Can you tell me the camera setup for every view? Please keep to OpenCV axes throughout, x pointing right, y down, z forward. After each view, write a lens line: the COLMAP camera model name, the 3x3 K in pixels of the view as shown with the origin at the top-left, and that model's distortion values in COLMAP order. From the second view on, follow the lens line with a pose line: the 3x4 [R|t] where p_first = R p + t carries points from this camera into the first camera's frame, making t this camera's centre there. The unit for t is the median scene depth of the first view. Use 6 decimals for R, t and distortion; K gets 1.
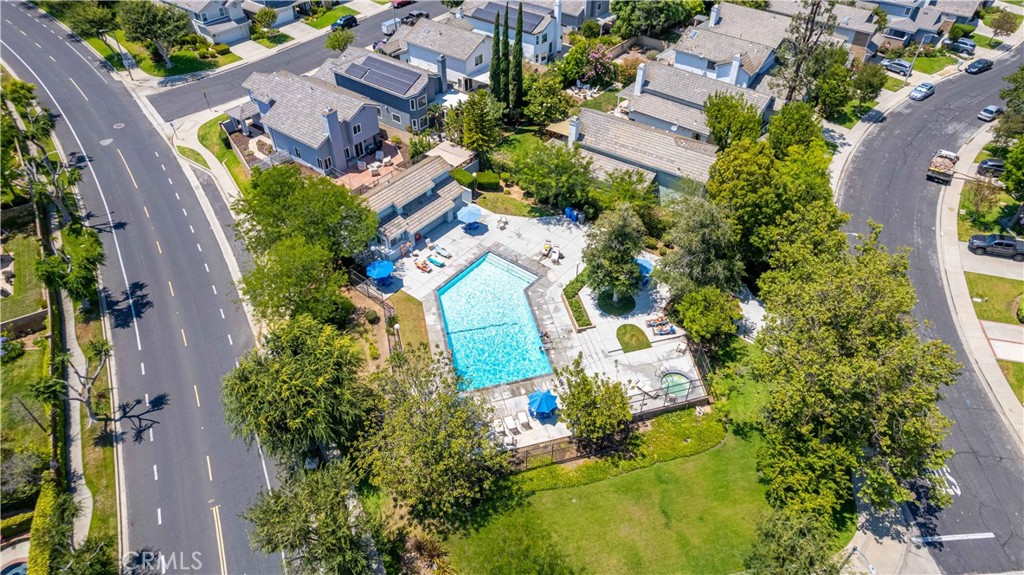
lens RADIAL K [[652.9, 0, 512.8], [0, 652.9, 289.3], [0, 0, 1]] dist [-0.083353, 0.071559]
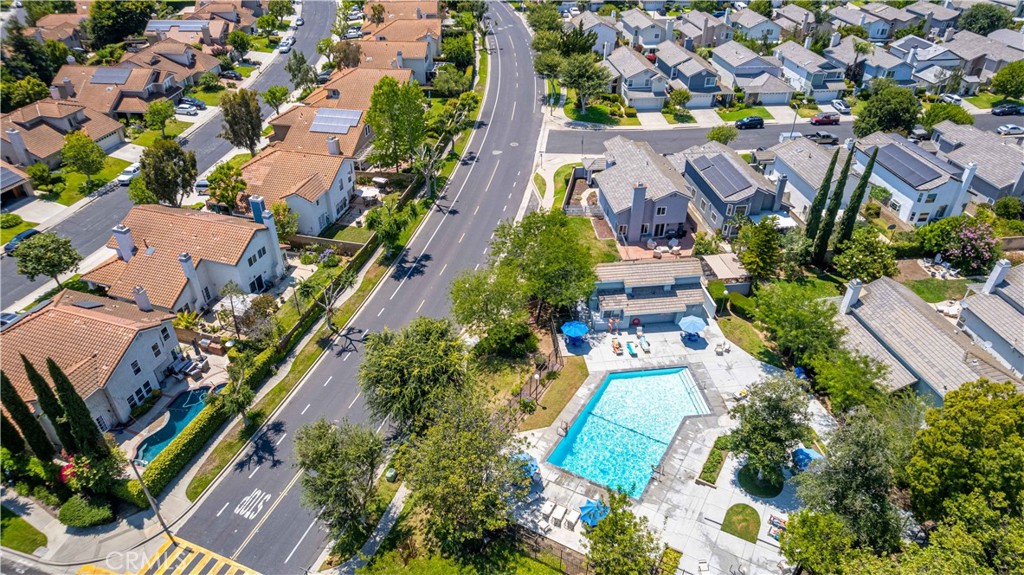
lens RADIAL K [[652.9, 0, 512.8], [0, 652.9, 289.3], [0, 0, 1]] dist [-0.083353, 0.071559]
pose [[0.715476, 0.403559, -0.570293, 0.263139], [-0.469935, 0.882023, 0.034581, -0.067292], [0.516967, 0.243259, 0.820713, 0.055372]]
